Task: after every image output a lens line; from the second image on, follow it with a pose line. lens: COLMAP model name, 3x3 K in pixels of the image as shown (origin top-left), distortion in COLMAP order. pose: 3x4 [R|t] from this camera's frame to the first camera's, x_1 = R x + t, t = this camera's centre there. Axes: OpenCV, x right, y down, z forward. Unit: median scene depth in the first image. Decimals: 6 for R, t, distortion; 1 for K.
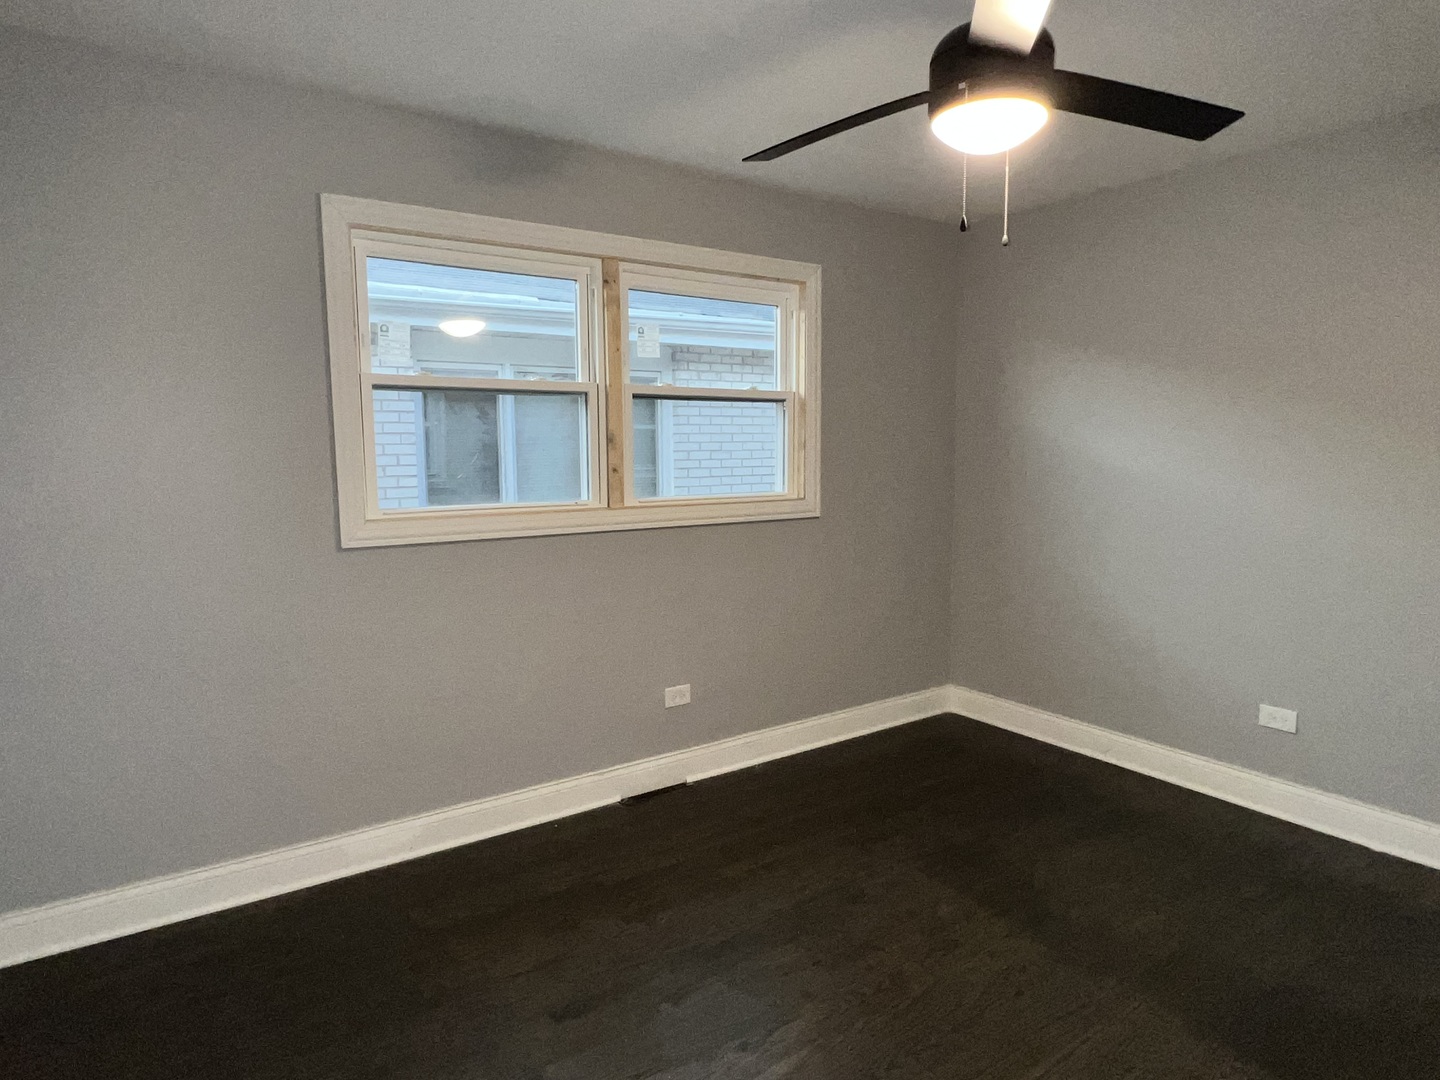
lens RADIAL K [[1032.0, 0, 720.0], [0, 1032.0, 540.0], [0, 0, 1]] dist [0.029480, 0.000515]
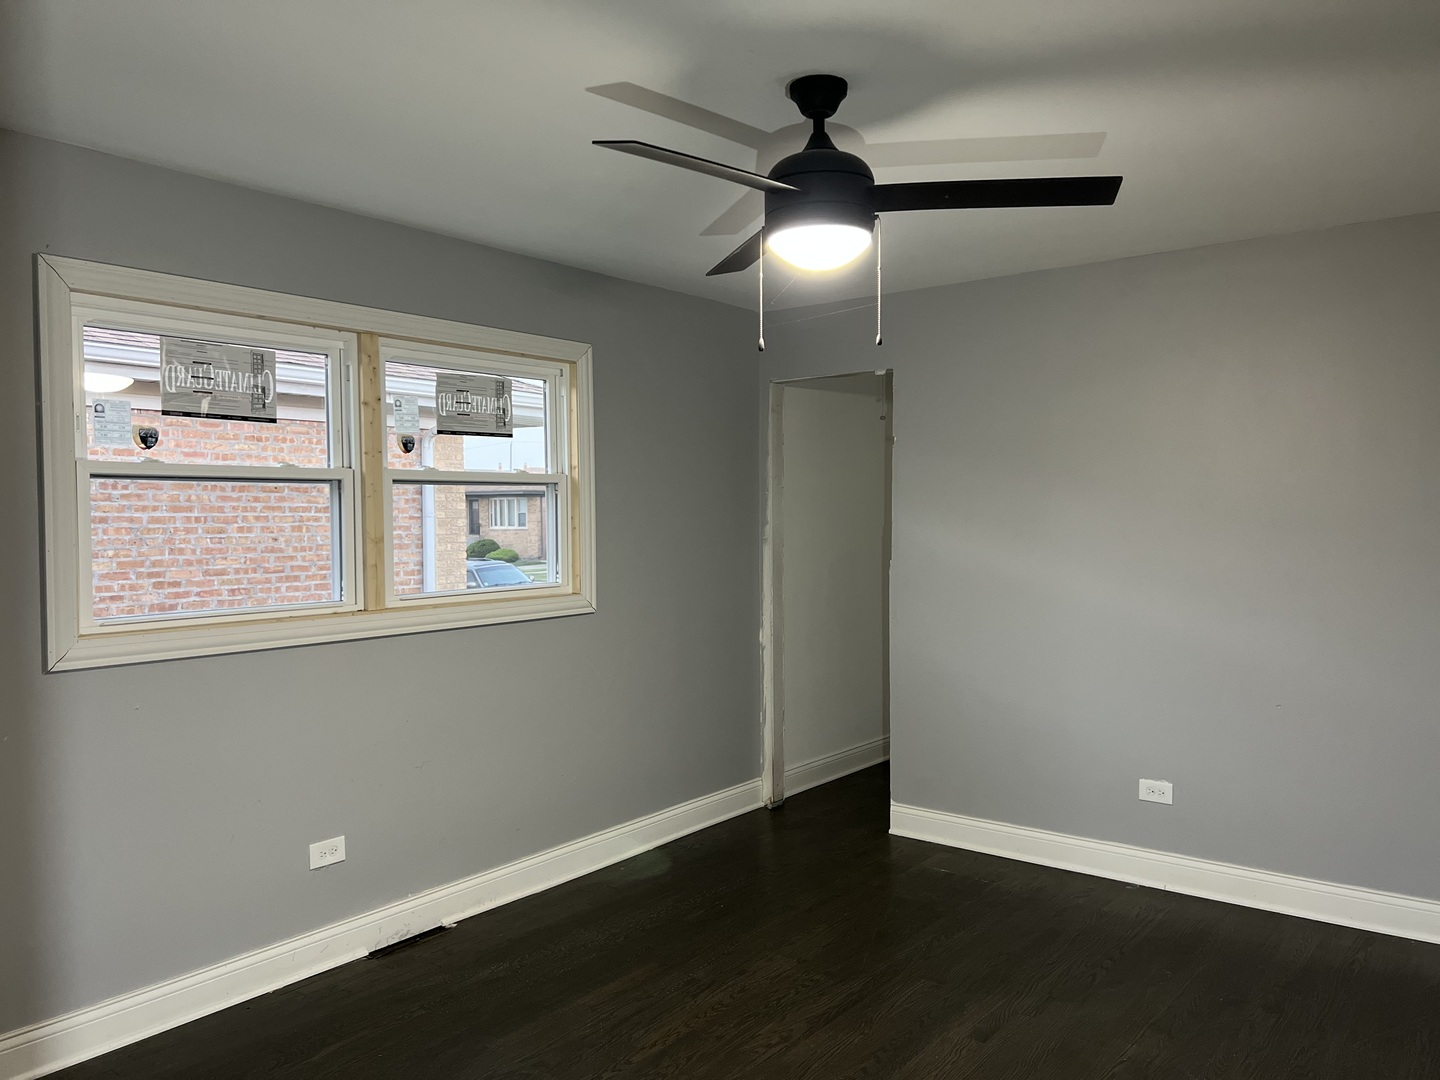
lens RADIAL K [[1226.0, 0, 720.0], [0, 1226.0, 540.0], [0, 0, 1]] dist [-0.005654, -0.000519]
pose [[0.957262, -0.021888, 0.288393, -0.118464], [0.047266, 0.995566, -0.081330, 0.008959], [-0.285334, 0.091485, 0.954052, -0.087548]]
